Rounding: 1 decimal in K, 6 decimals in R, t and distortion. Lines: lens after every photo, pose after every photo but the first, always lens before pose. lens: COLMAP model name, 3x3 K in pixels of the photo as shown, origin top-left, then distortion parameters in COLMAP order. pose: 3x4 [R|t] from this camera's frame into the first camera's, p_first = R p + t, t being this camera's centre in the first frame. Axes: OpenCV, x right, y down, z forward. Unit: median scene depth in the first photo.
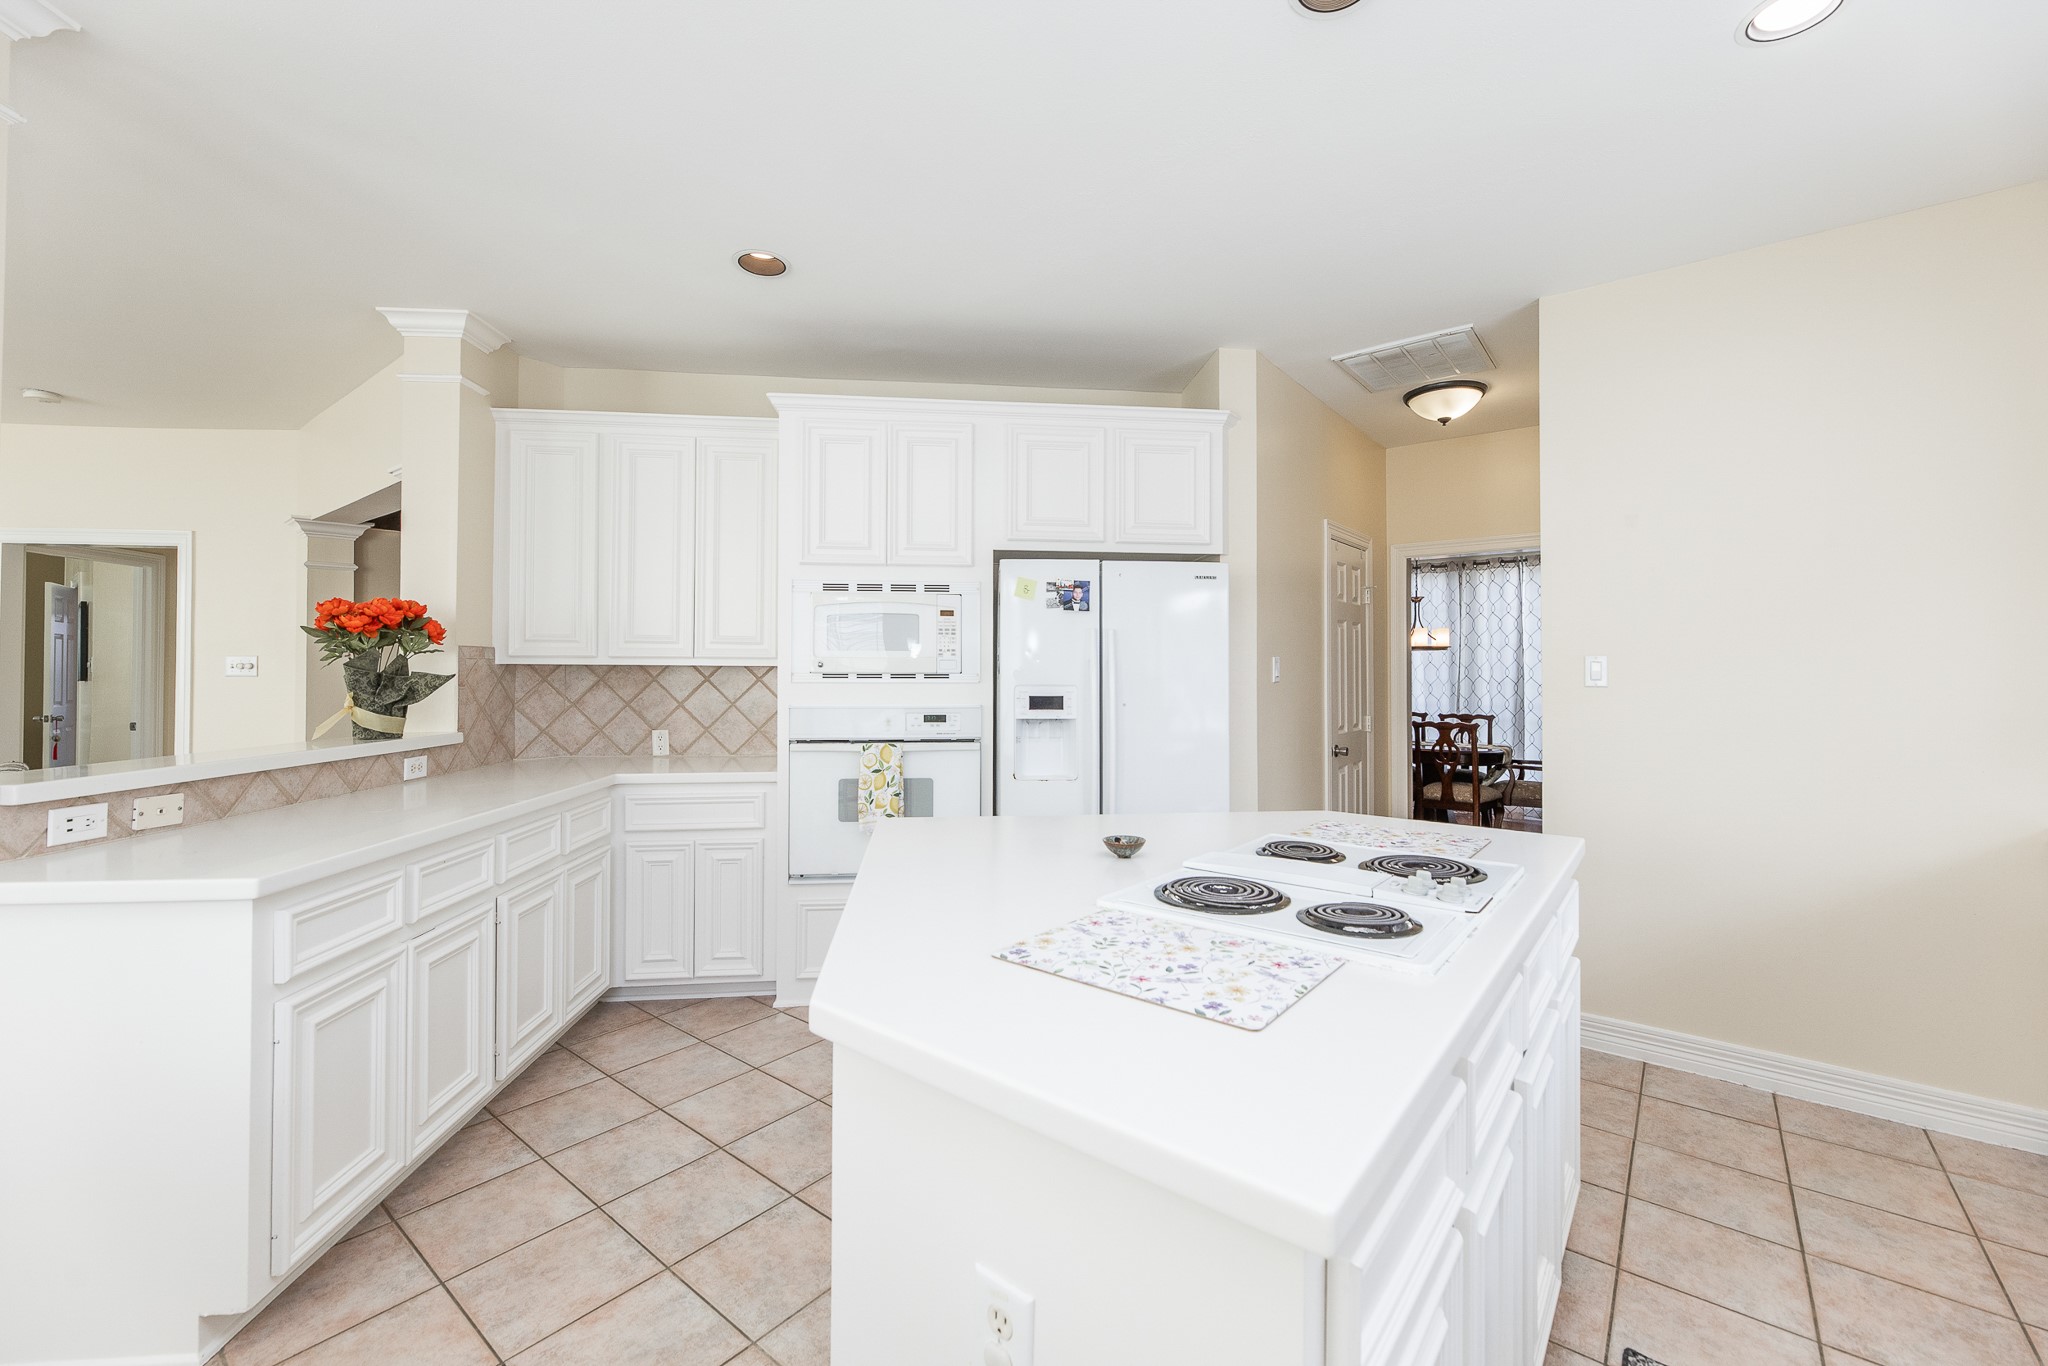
lens RADIAL K [[832.5, 0, 1075.1], [0, 832.5, 682.5], [0, 0, 1]] dist [-0.008049, -0.000552]
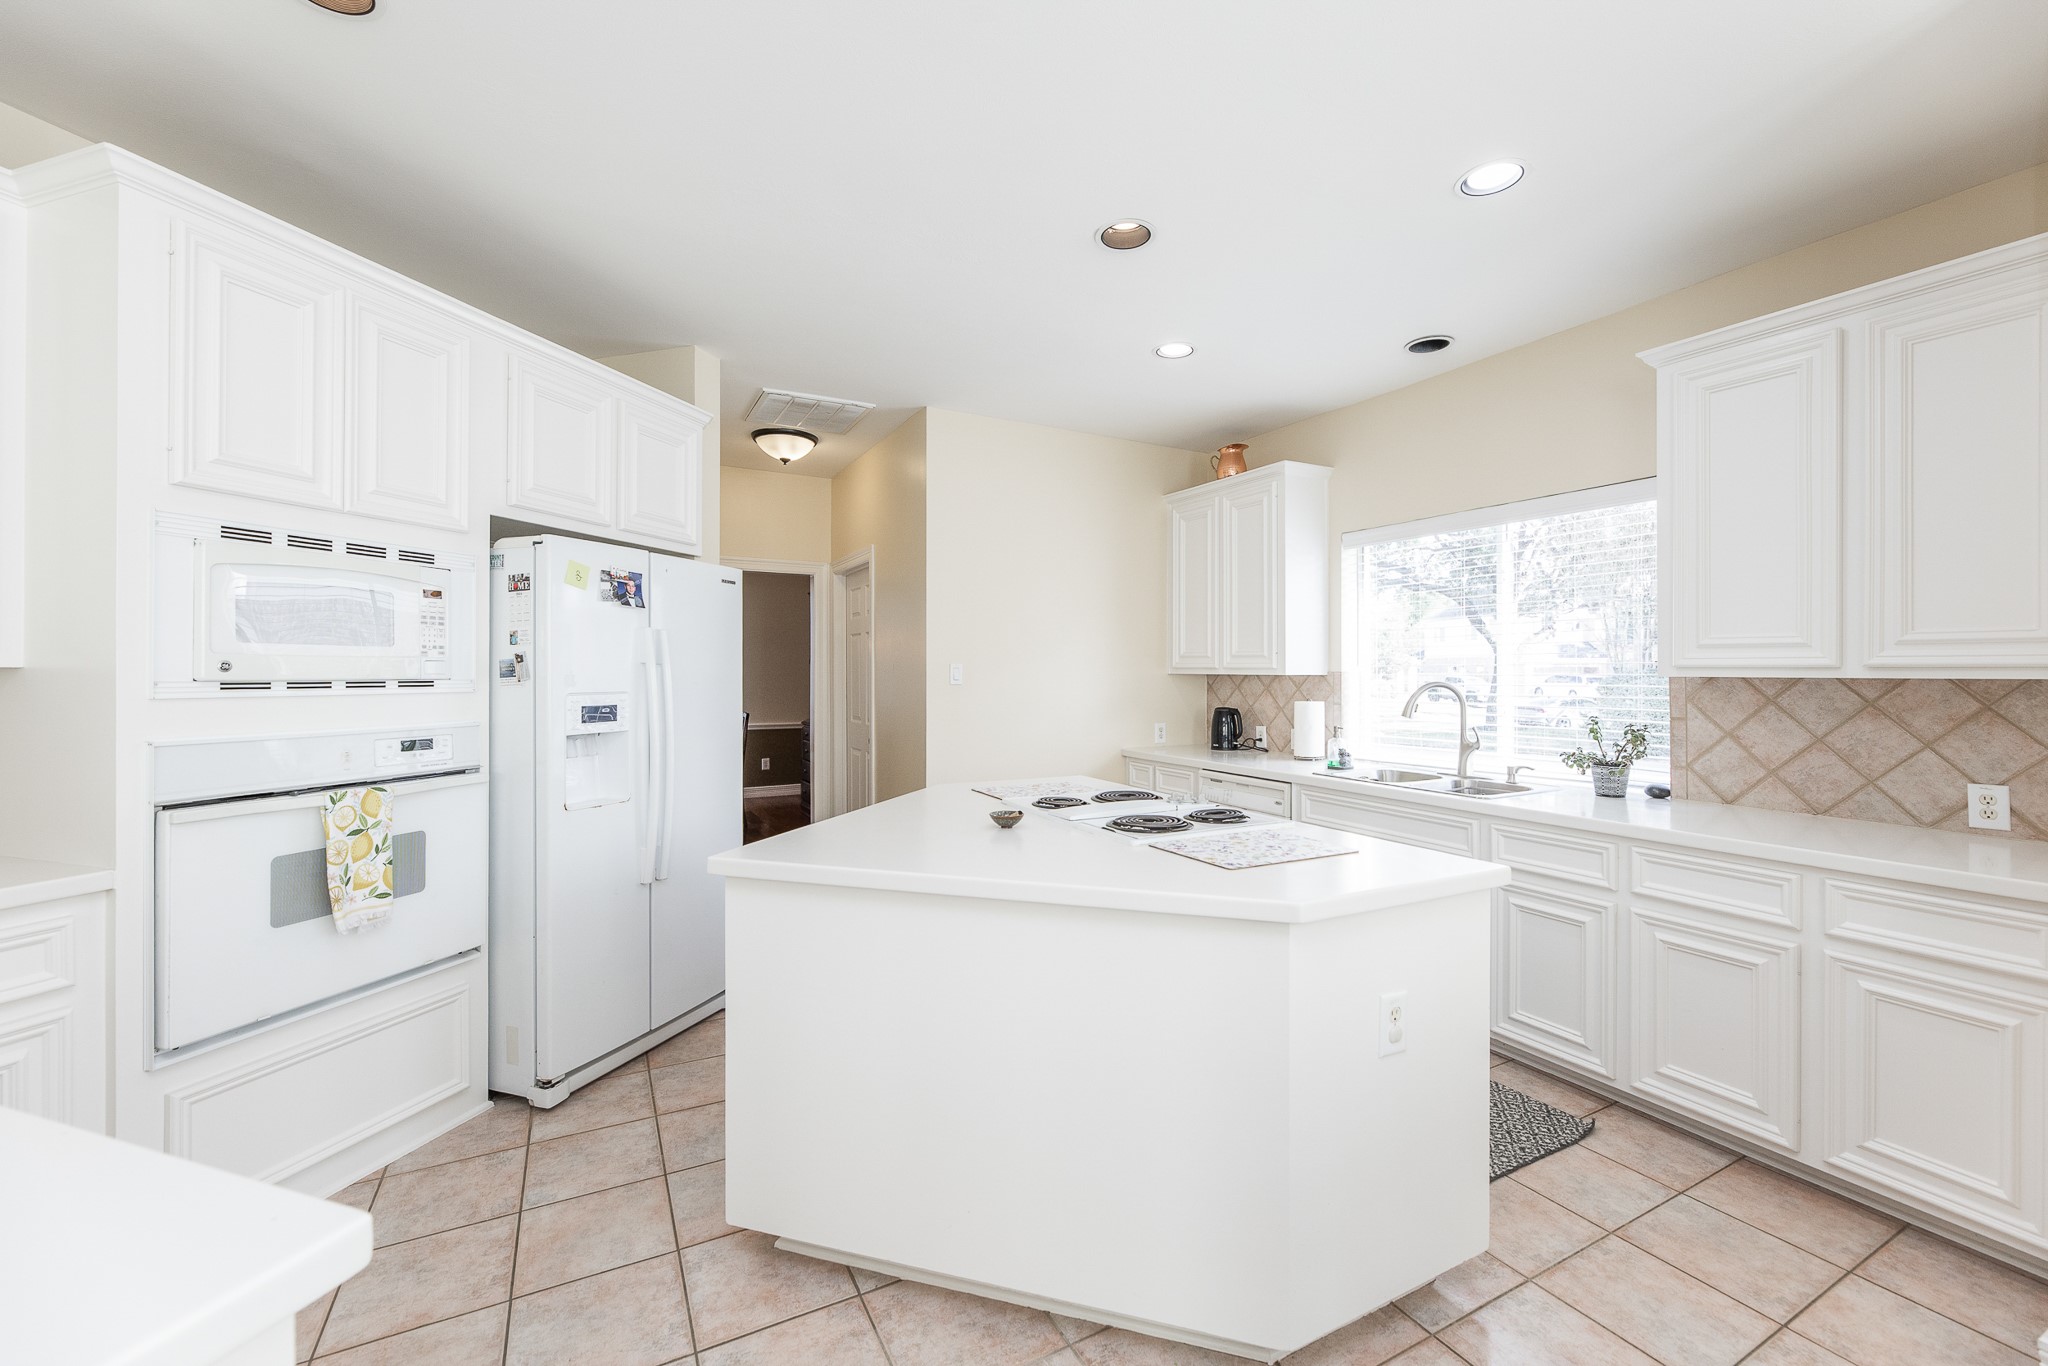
lens RADIAL K [[821.5, 0, 1037.6], [0, 821.5, 685.6], [0, 0, 1]] dist [-0.002838, -0.000190]
pose [[0.411469, -0.014914, 0.911302, -0.593680], [0.011440, 0.999872, 0.011198, -0.008053], [-0.911352, 0.005818, 0.411587, 0.254754]]
